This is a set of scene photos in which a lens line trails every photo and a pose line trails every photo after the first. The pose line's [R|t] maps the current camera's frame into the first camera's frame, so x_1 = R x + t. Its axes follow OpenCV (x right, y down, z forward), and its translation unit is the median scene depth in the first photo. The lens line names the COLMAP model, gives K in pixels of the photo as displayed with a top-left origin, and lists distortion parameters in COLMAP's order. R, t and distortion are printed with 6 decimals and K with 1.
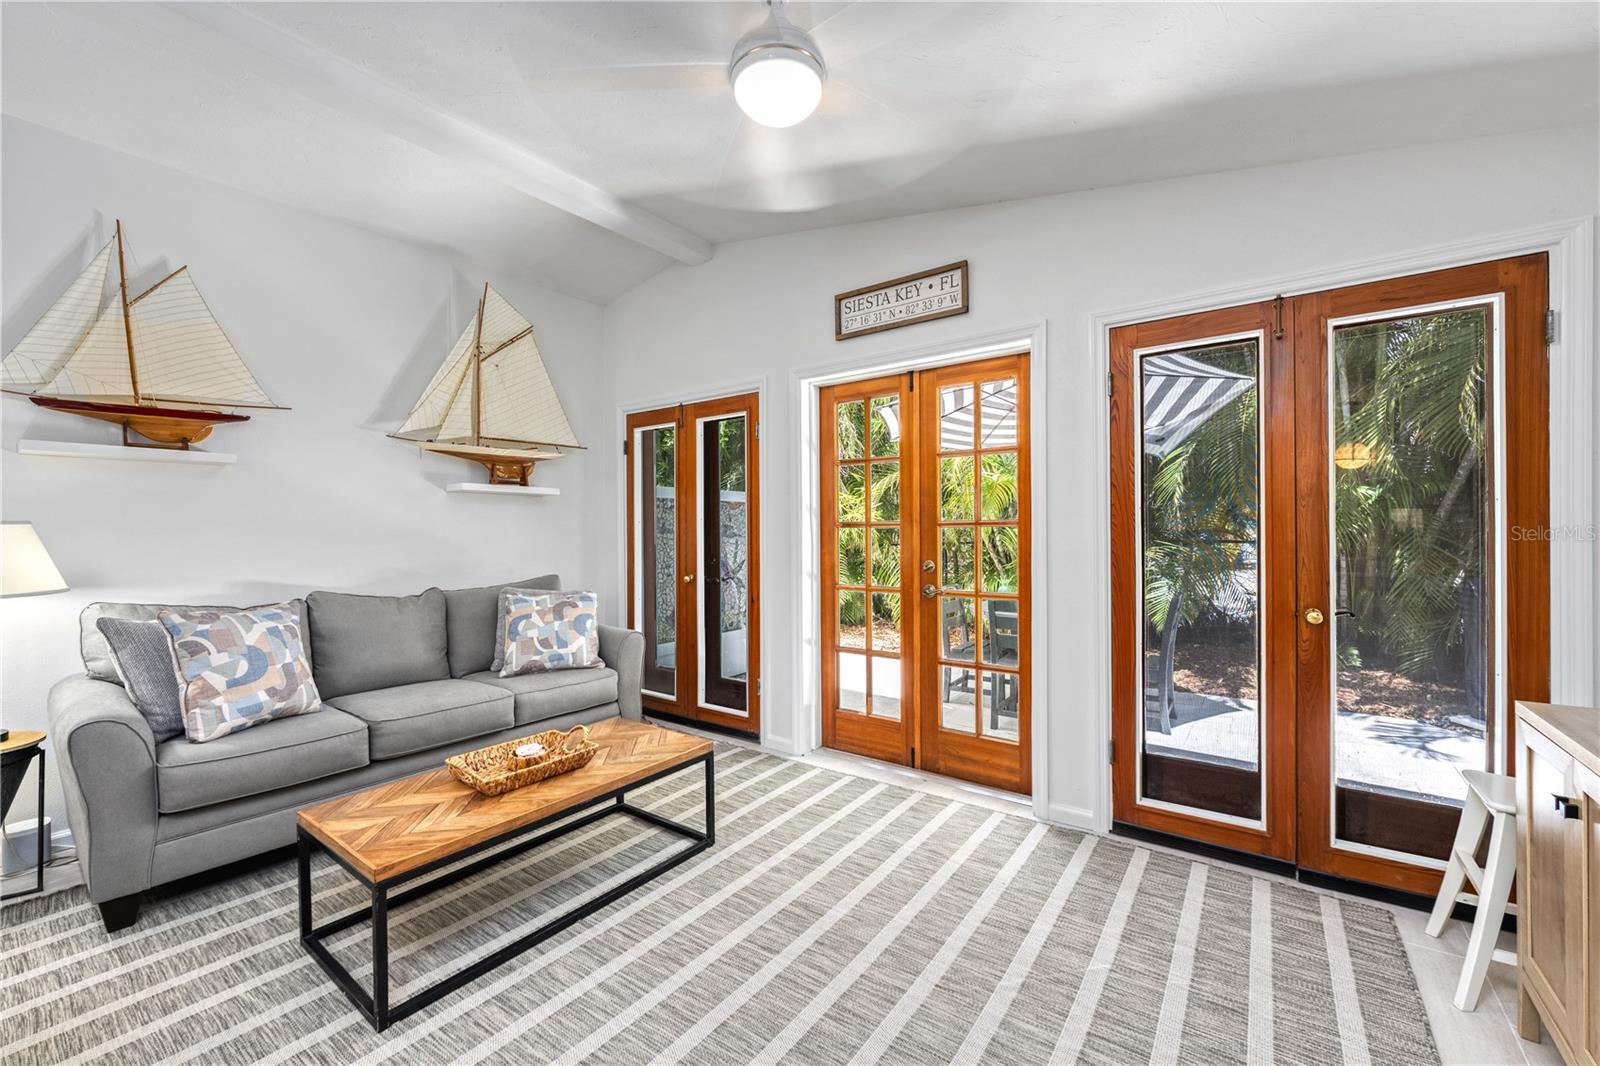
lens RADIAL K [[638.9, 0, 804.0], [0, 638.9, 535.8], [0, 0, 1]] dist [-0.008013, 0.000179]
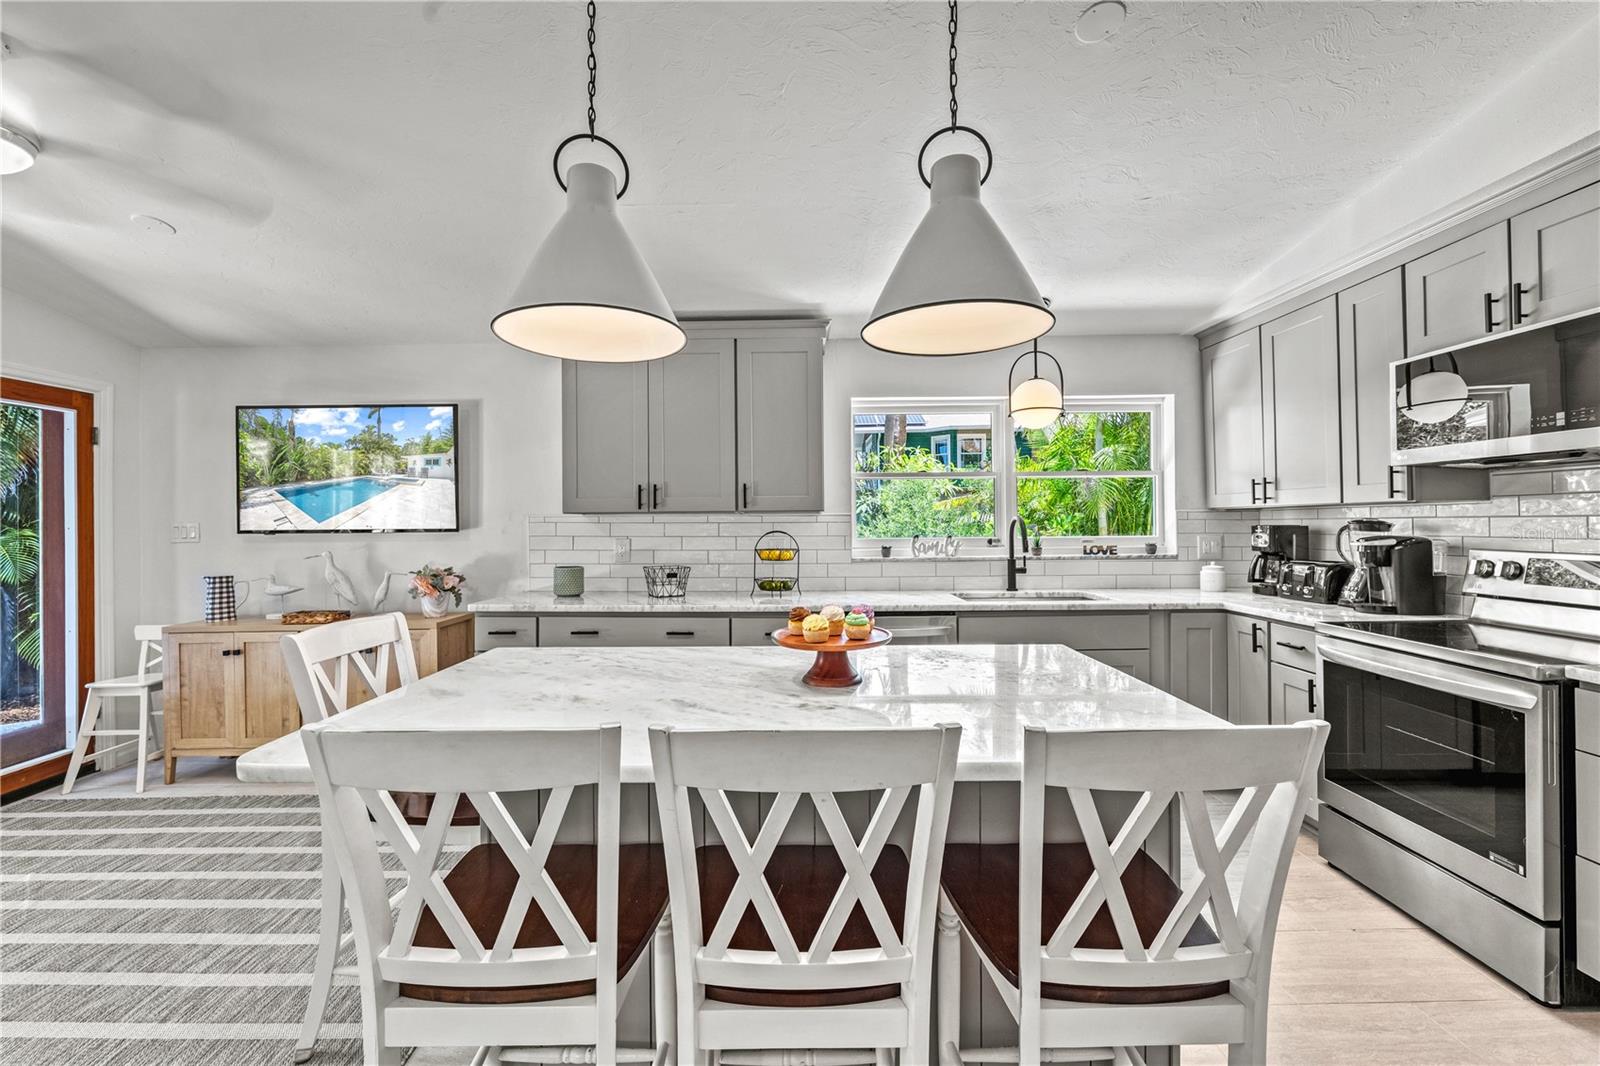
lens RADIAL K [[646.6, 0, 796.2], [0, 646.6, 521.2], [0, 0, 1]] dist [-0.003230, -0.000103]
pose [[-0.597662, 0.015858, 0.801591, -1.241701], [0.018365, 0.999813, -0.006087, -0.026053], [-0.801538, 0.011083, -0.597841, 0.391902]]
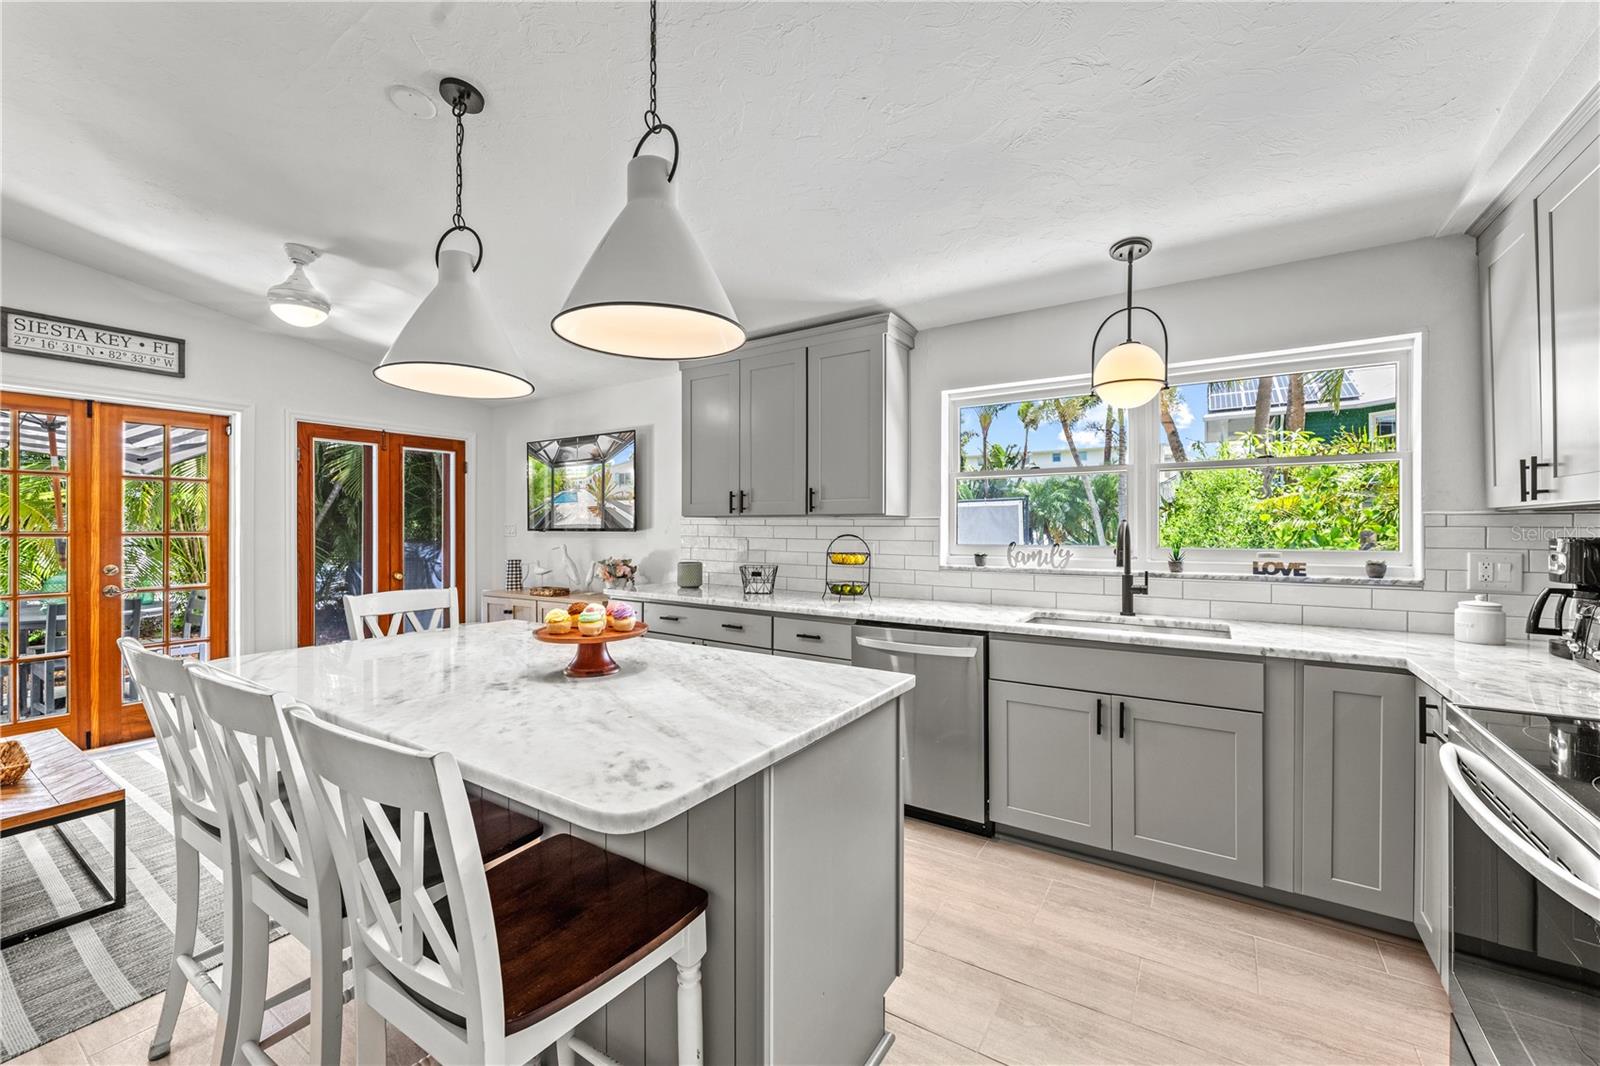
lens RADIAL K [[638.7, 0, 797.2], [0, 638.7, 528.5], [0, 0, 1]] dist [-0.004061, -0.000025]
pose [[-0.063836, 0.005882, 0.997943, -1.475195], [0.006439, 0.999964, -0.005482, -0.020346], [-0.997940, 0.006076, -0.063871, -0.263337]]
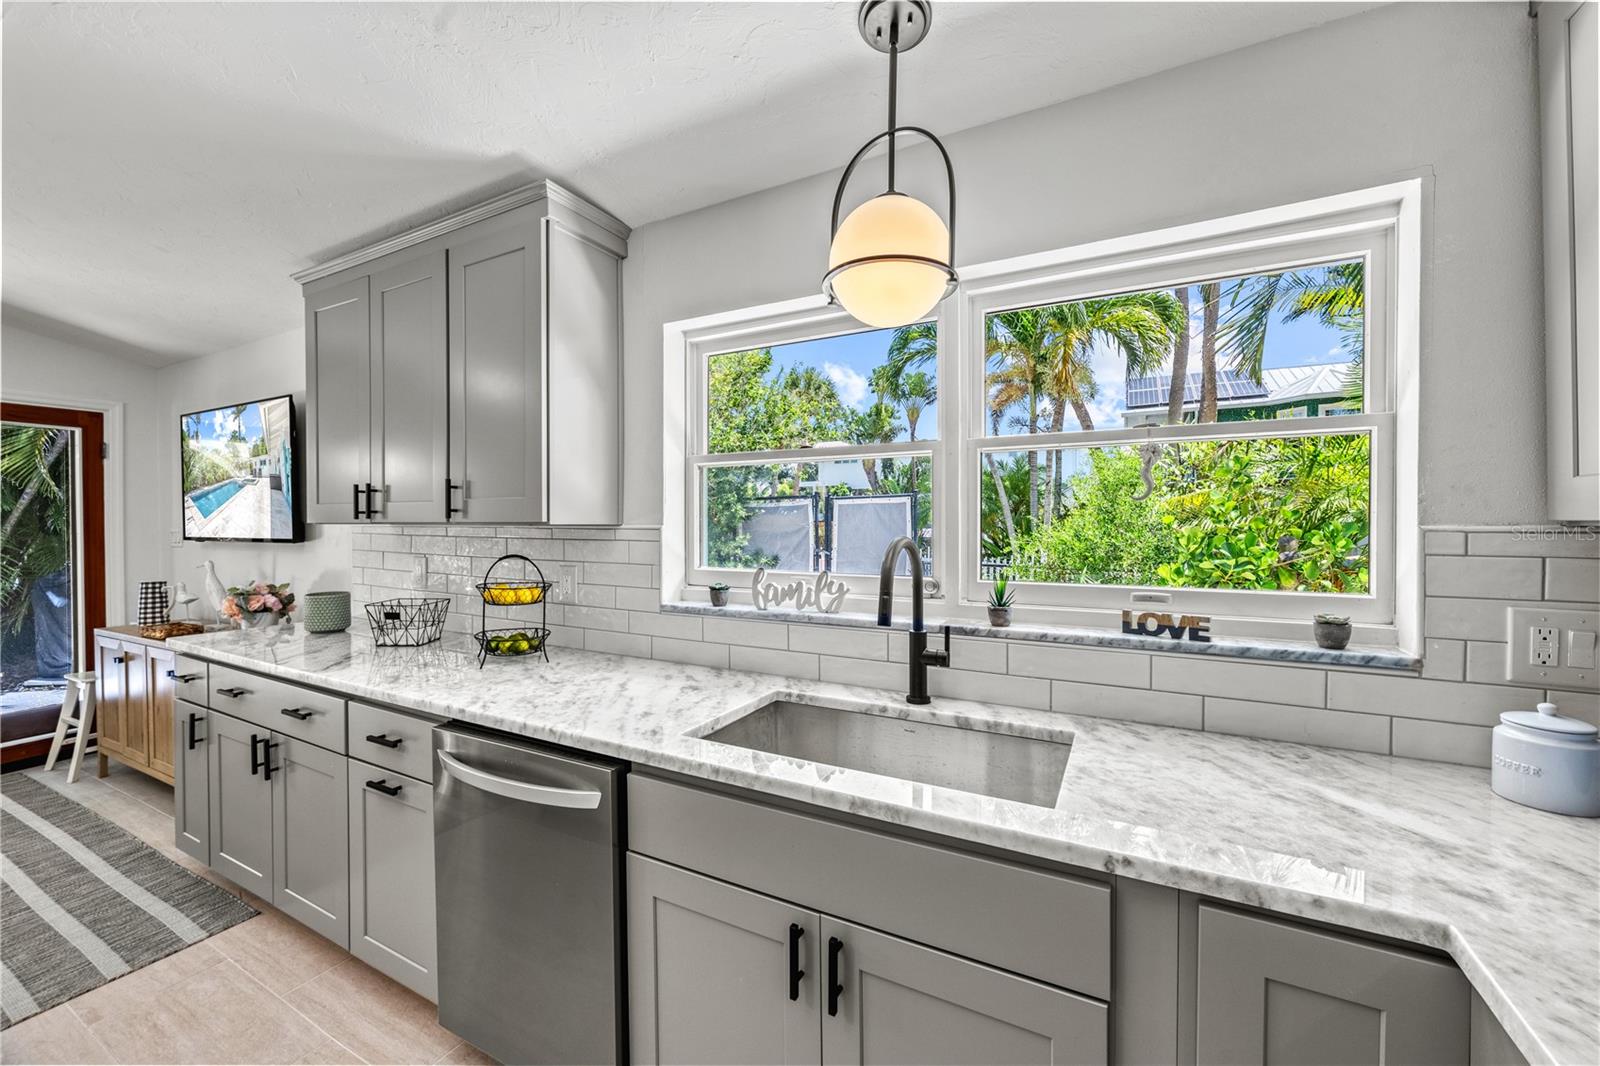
lens RADIAL K [[635.3, 0, 797.2], [0, 635.3, 527.5], [0, 0, 1]] dist [-0.005171, 0.000126]
pose [[-0.150334, -0.000376, 0.988635, -0.959746], [0.008906, 0.999959, 0.001735, -0.050822], [-0.988595, 0.009065, -0.150324, -0.741503]]
